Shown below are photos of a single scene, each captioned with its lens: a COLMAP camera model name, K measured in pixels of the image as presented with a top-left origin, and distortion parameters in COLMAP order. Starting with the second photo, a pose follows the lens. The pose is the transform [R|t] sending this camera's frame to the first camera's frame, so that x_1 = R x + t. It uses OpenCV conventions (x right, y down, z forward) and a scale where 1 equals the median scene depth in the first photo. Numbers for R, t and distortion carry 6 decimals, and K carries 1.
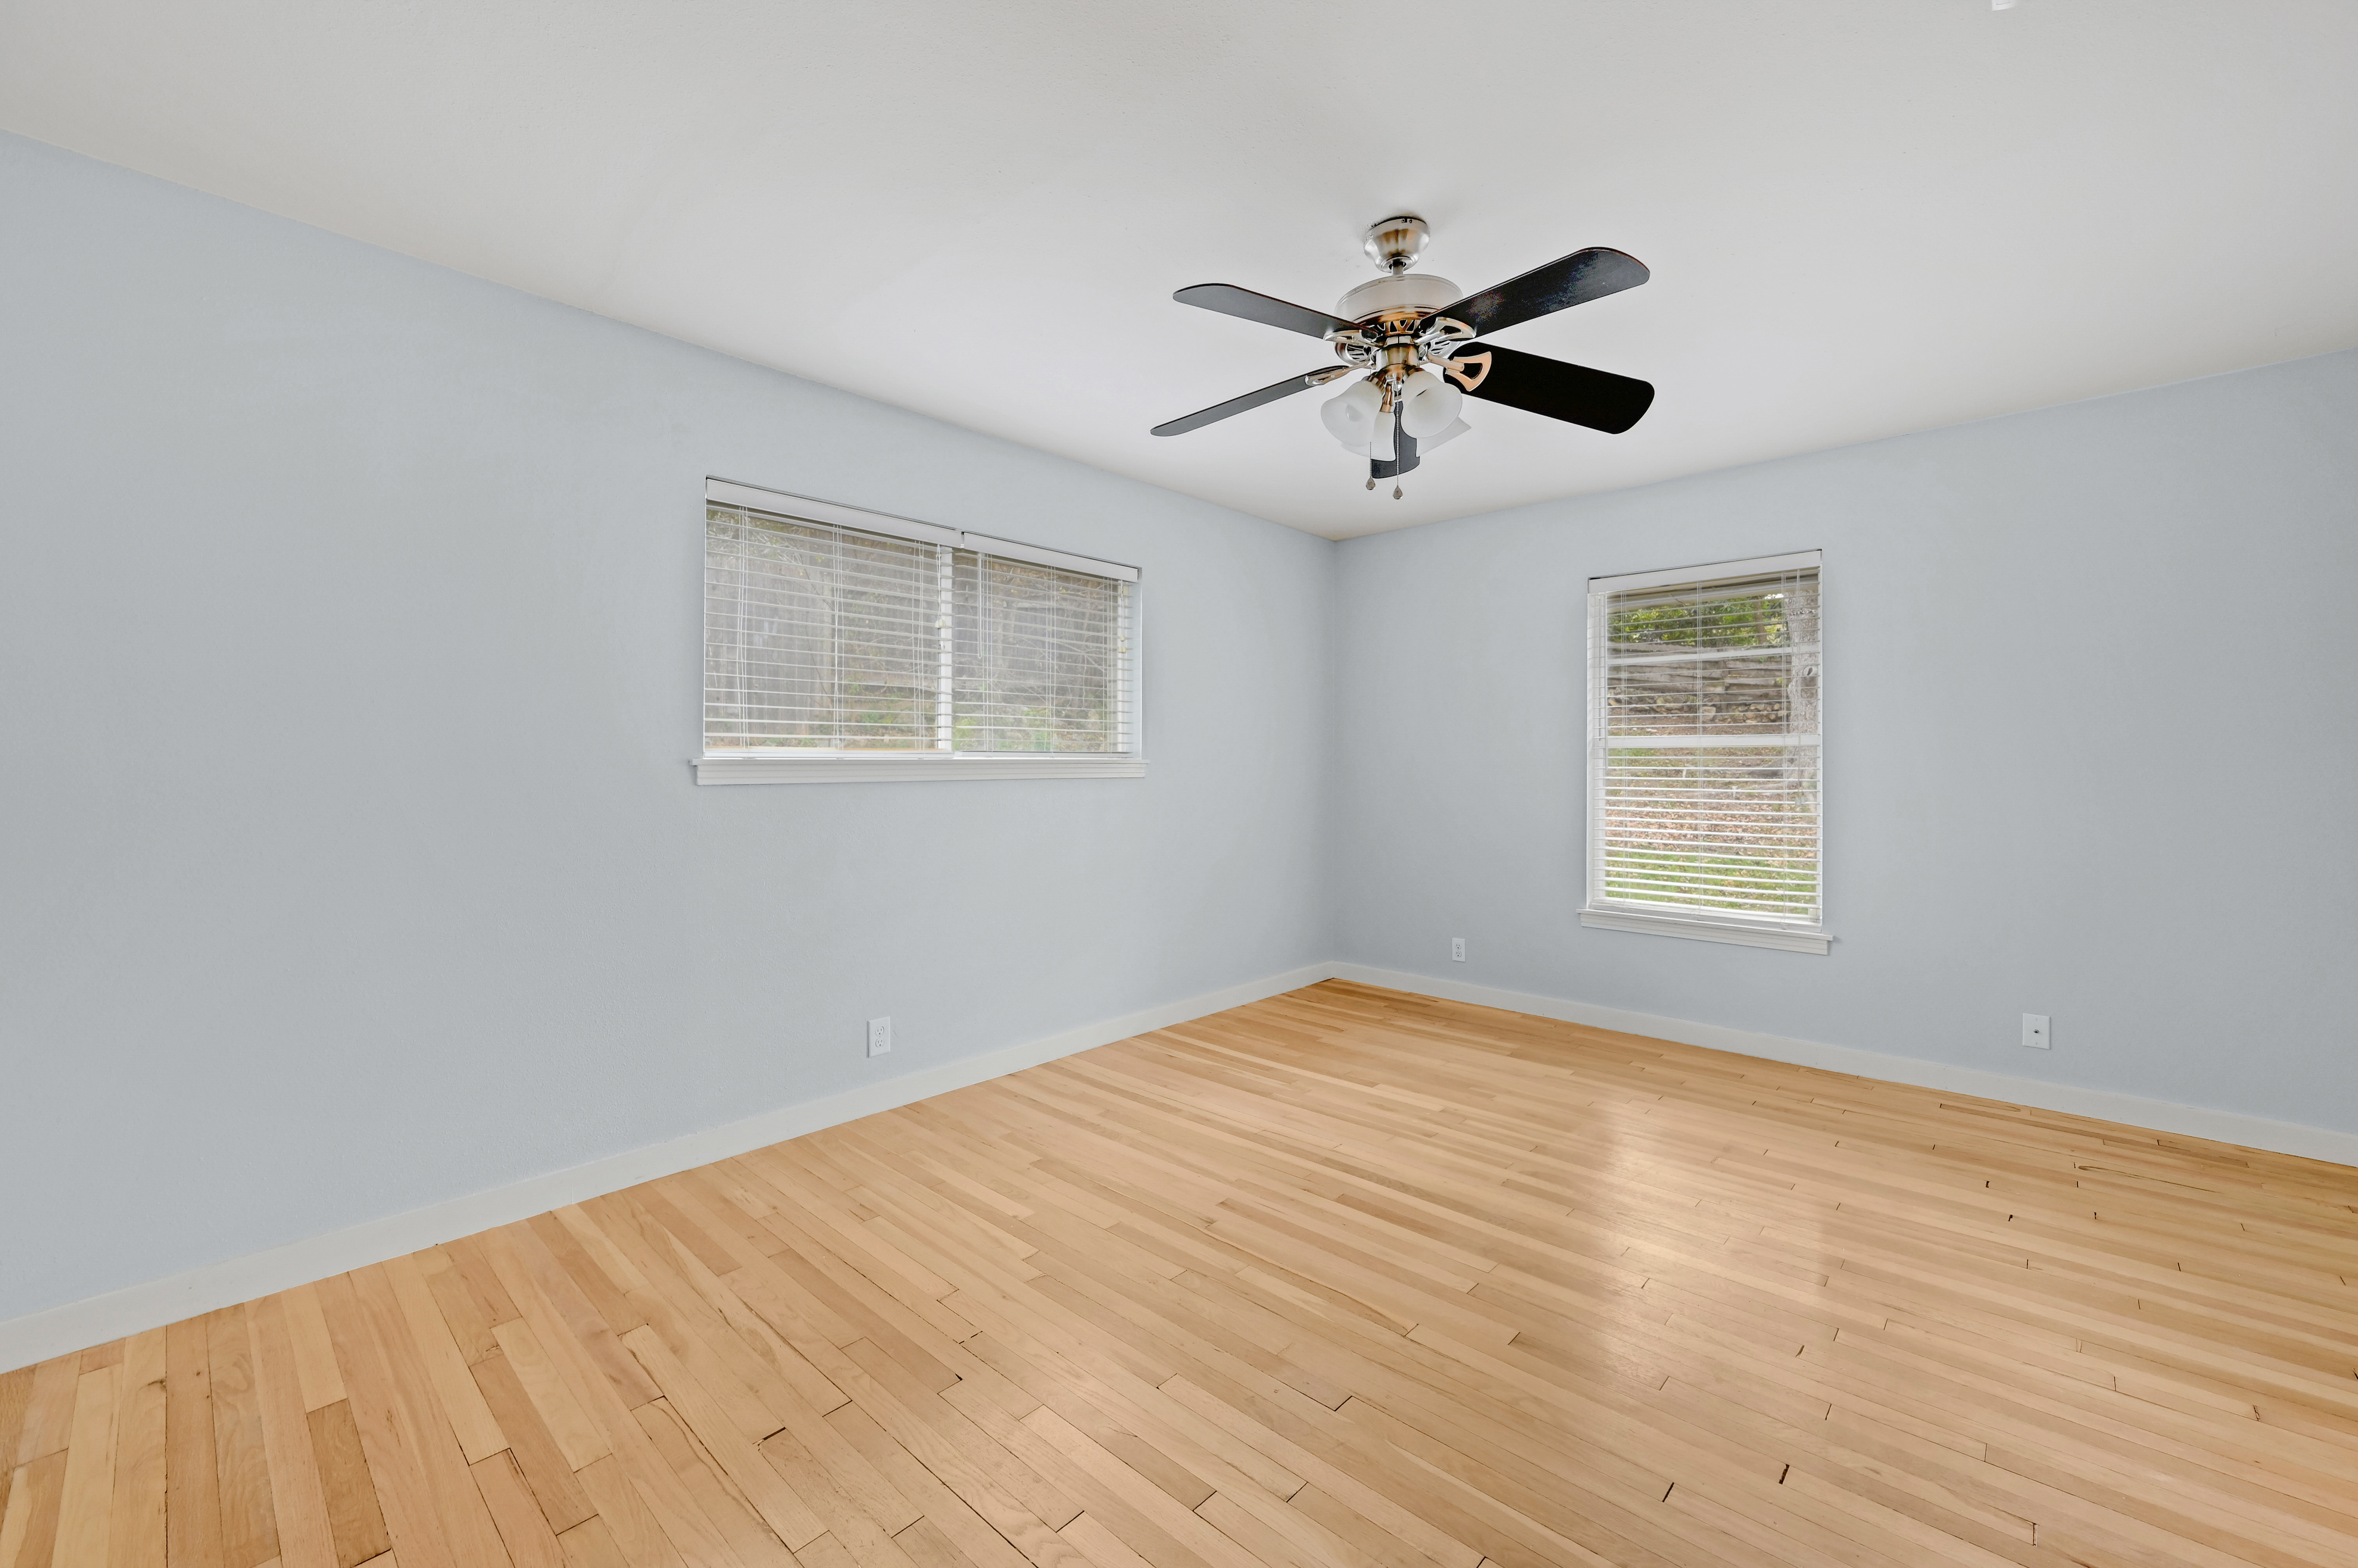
lens RADIAL K [[939.9, 0, 1182.5], [0, 939.9, 774.4], [0, 0, 1]] dist [-0.000563, 0.000025]
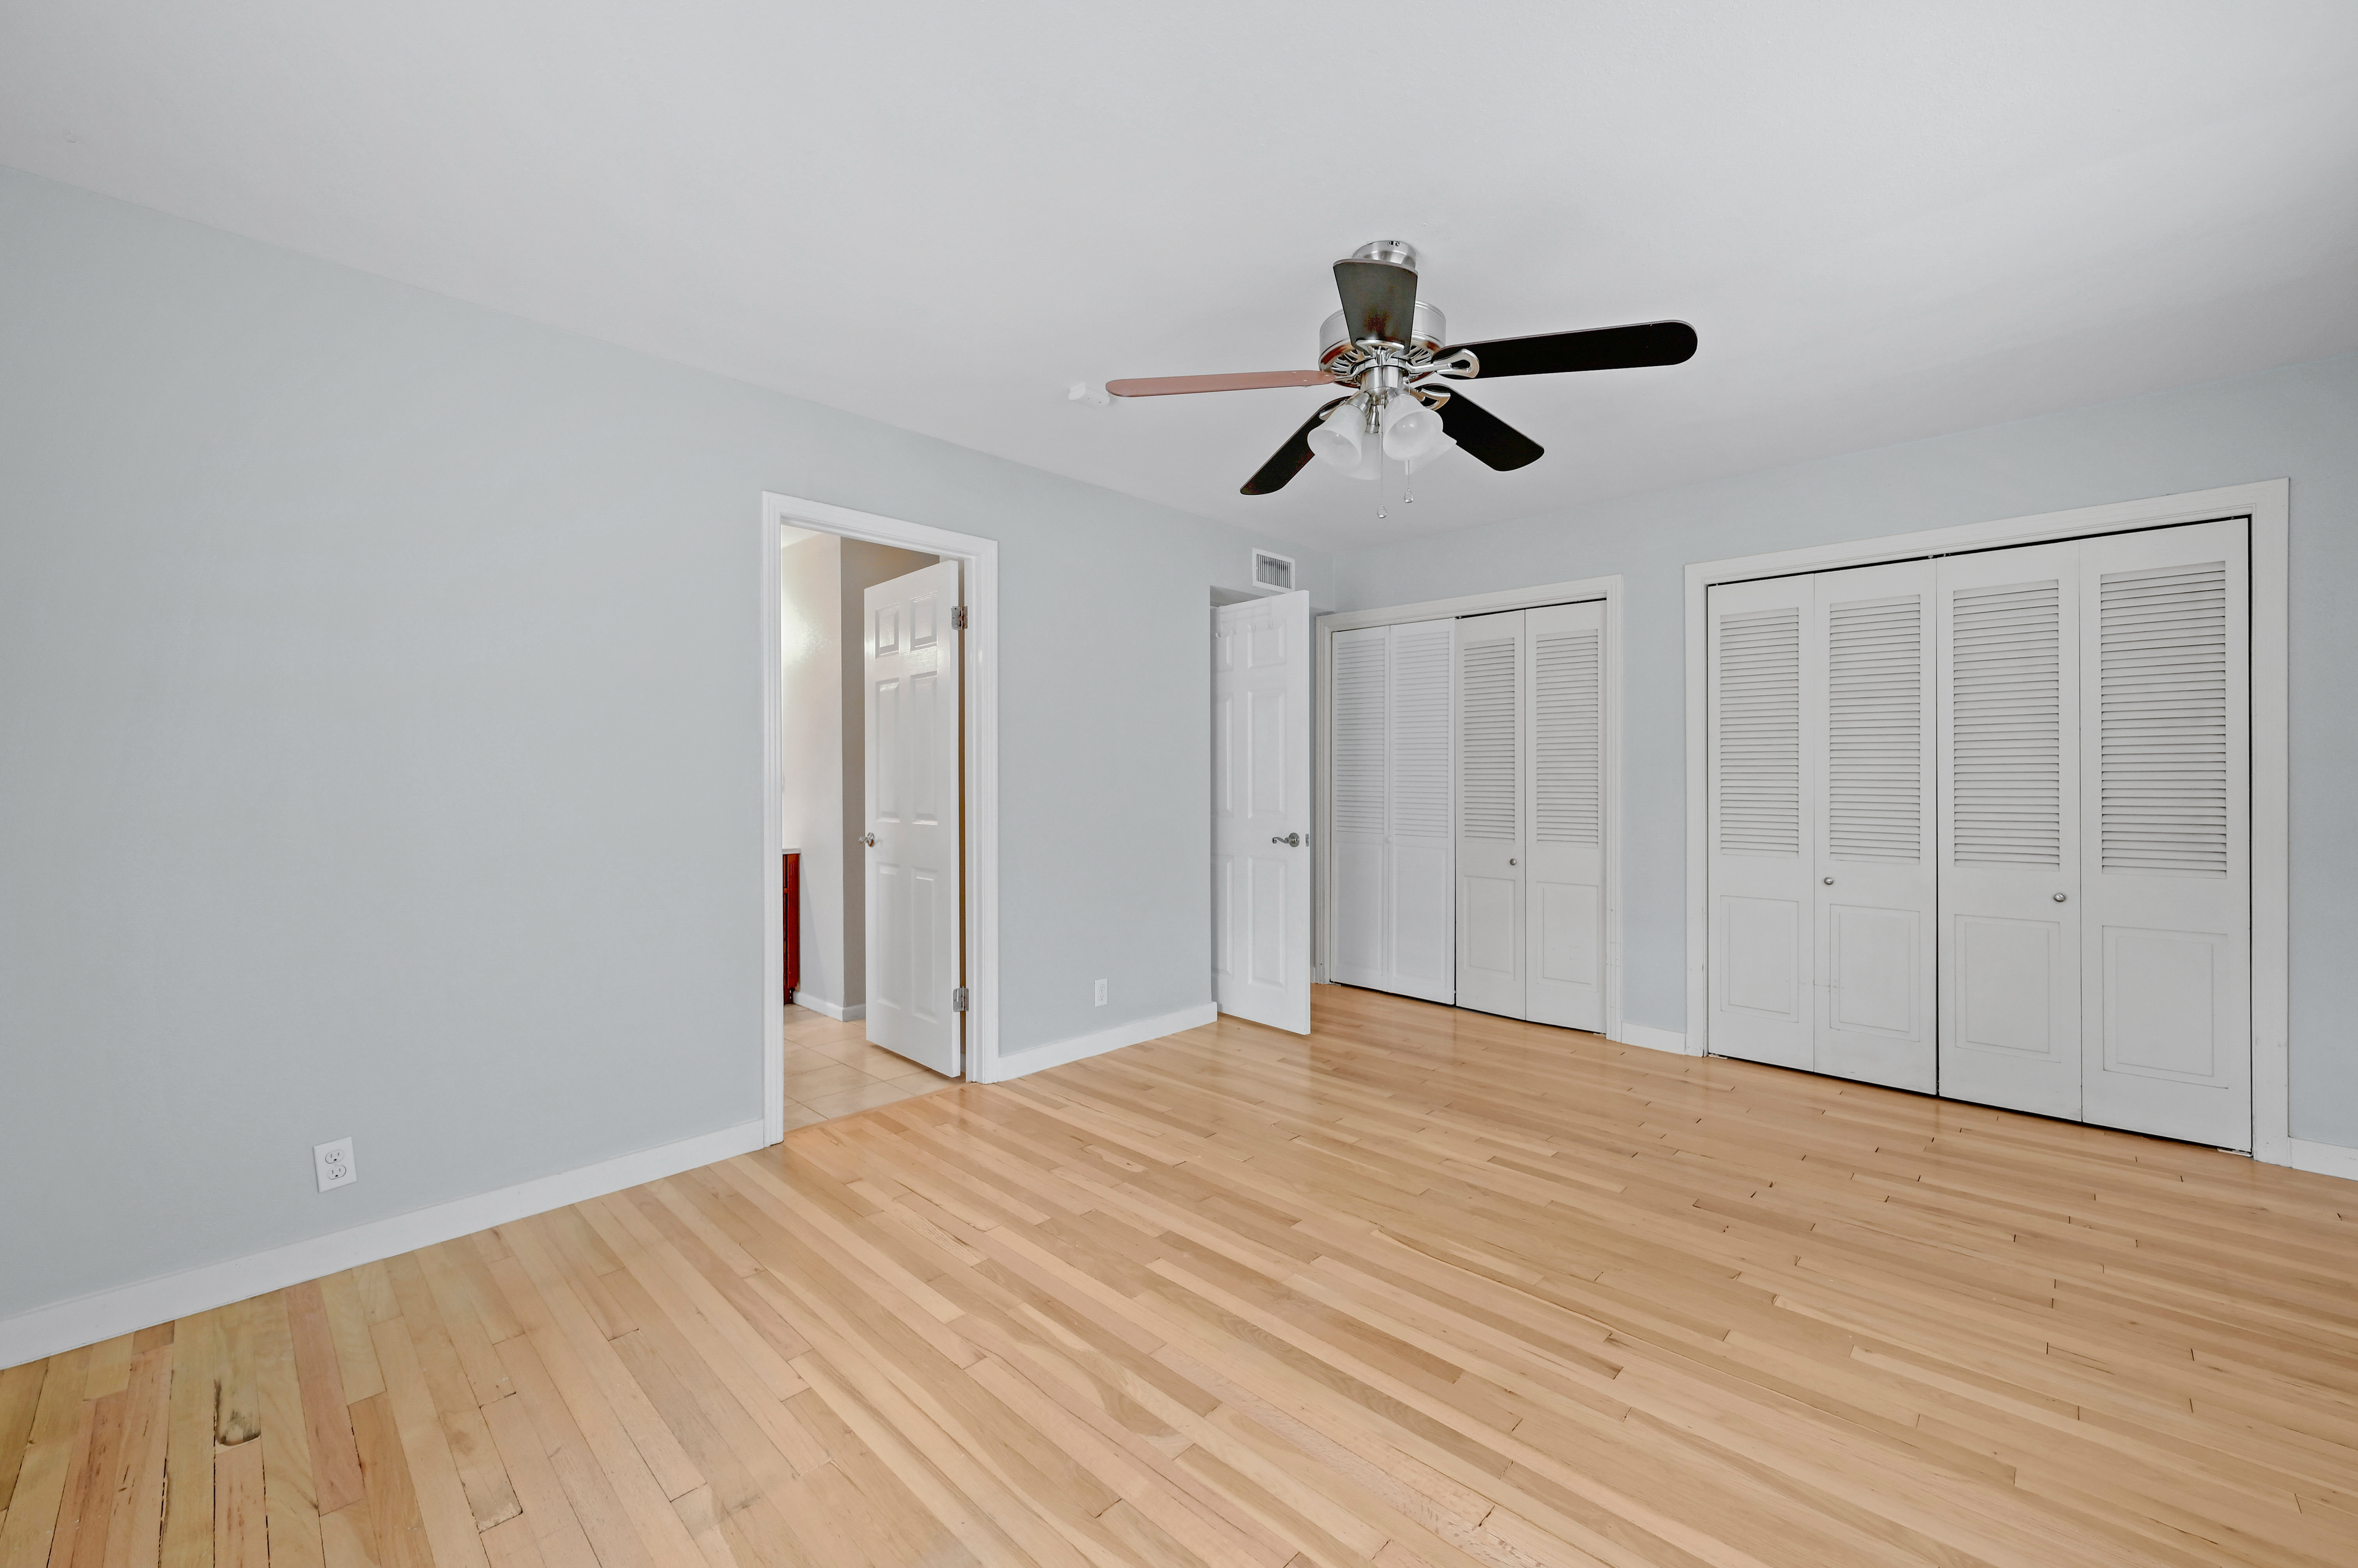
lens RADIAL K [[940.0, 0, 1175.8], [0, 940.0, 779.6], [0, 0, 1]] dist [-0.000563, 0.000025]
pose [[-0.999688, 0.001314, 0.024929, 0.384794], [0.001546, 0.999955, 0.009311, -0.016154], [-0.024916, 0.009346, -0.999646, 1.812226]]
